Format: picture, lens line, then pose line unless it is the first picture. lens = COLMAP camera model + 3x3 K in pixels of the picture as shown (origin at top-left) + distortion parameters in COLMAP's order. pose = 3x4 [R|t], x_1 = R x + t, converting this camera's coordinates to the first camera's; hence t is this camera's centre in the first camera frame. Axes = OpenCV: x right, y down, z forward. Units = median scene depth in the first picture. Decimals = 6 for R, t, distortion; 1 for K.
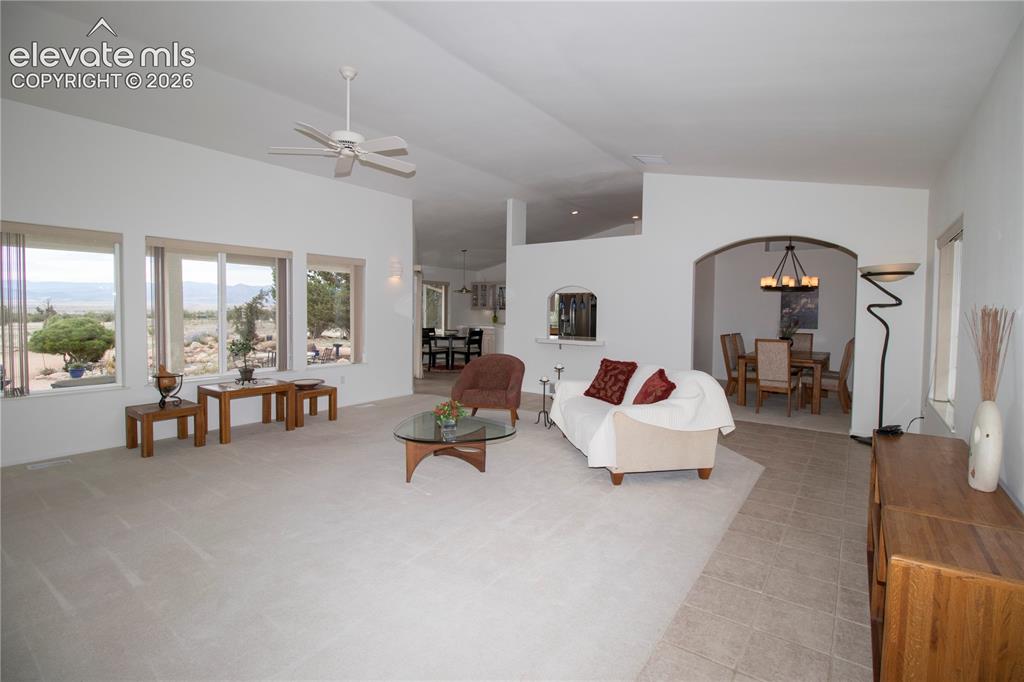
lens RADIAL K [[479.3, 0, 527.9], [0, 479.3, 327.6], [0, 0, 1]] dist [0.000117, 0.000005]
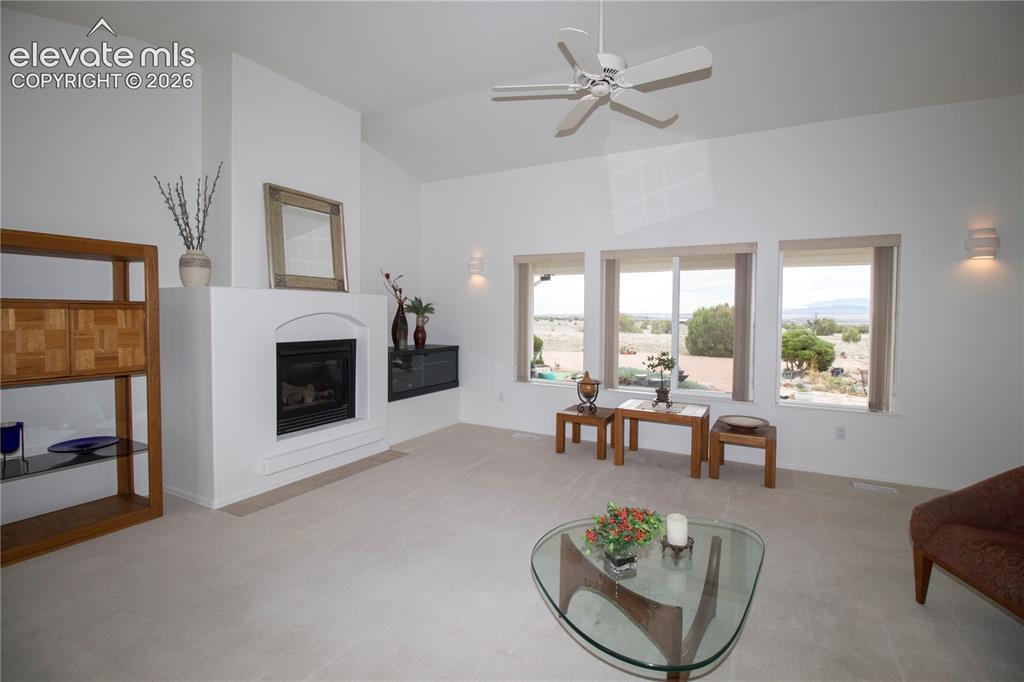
lens RADIAL K [[488.6, 0, 511.2], [0, 488.6, 317.6], [0, 0, 1]] dist [-0.001001, -0.000188]
pose [[0.123360, -0.005439, -0.992347, 0.251639], [-0.042566, 0.999036, -0.010767, -0.019612], [0.991449, 0.043569, 0.123010, 0.617591]]
